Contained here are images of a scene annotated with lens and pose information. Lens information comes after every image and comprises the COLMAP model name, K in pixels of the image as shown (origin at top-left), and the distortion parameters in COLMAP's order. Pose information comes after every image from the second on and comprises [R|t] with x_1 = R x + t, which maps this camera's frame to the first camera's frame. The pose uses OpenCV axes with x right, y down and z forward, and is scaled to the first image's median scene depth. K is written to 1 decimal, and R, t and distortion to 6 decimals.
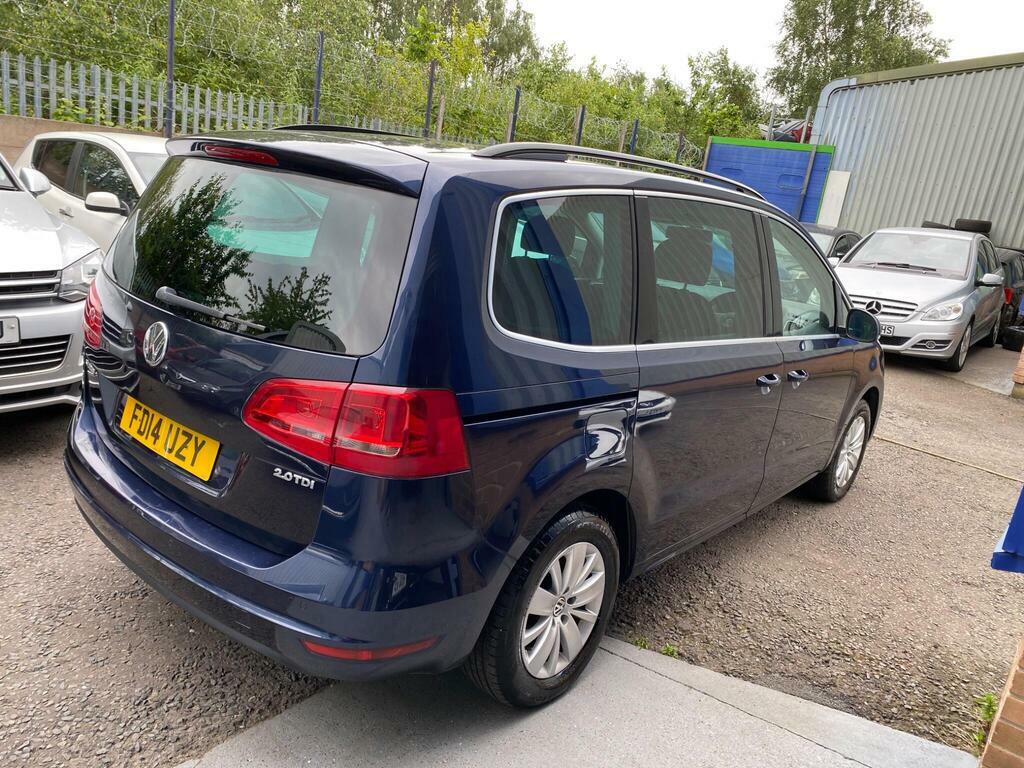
lens RADIAL K [[773.2, 0, 502.3], [0, 773.2, 394.2], [0, 0, 1]] dist [0.019216, -0.016749]
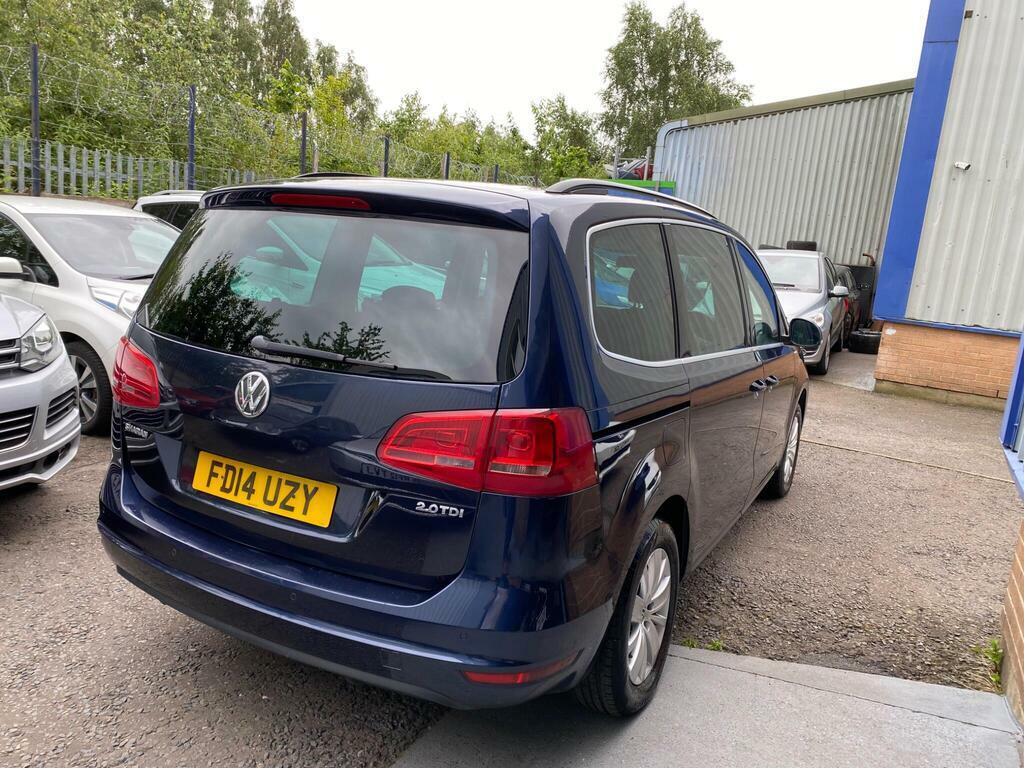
lens RADIAL K [[773.2, 0, 502.2], [0, 773.2, 387.5], [0, 0, 1]] dist [0.019216, -0.016749]
pose [[0.978281, -0.089294, 0.187064, -0.214907], [0.100926, 0.993449, -0.053594, 0.007110], [-0.181053, 0.071310, 0.980885, -0.009259]]
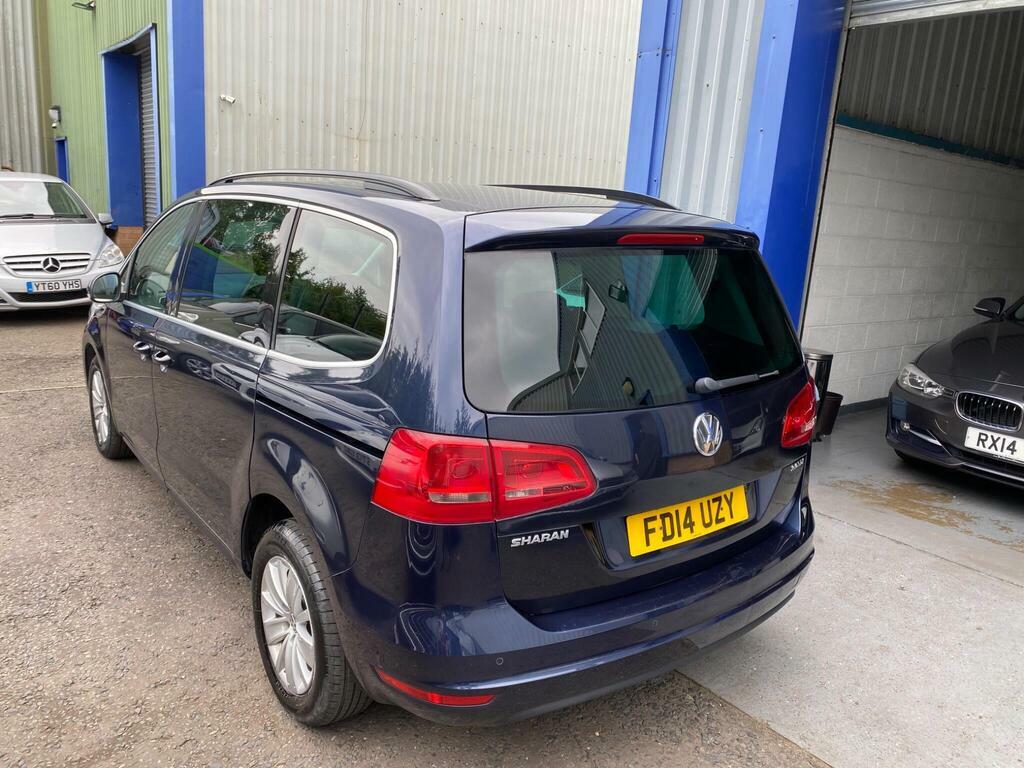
lens RADIAL K [[773.2, 0, 512.6], [0, 773.2, 394.3], [0, 0, 1]] dist [0.019216, -0.016749]
pose [[0.207328, -0.337044, 0.918377, -0.951759], [0.228672, 0.929465, 0.289489, -0.313268], [-0.951170, 0.149988, 0.269776, 0.644073]]
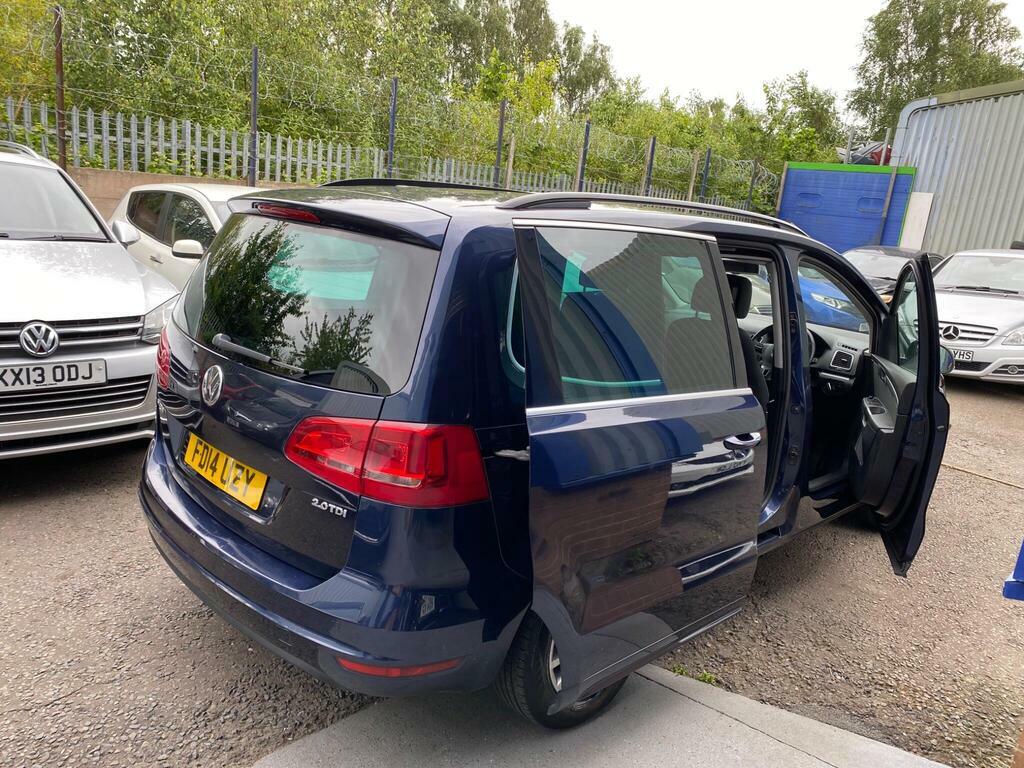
lens RADIAL K [[773.2, 0, 521.1], [0, 773.2, 398.9], [0, 0, 1]] dist [0.019216, -0.016749]
pose [[0.996525, -0.010574, -0.082623, 0.055299], [0.007983, 0.999468, -0.031625, -0.004756], [0.082914, 0.030856, 0.996079, -0.043130]]
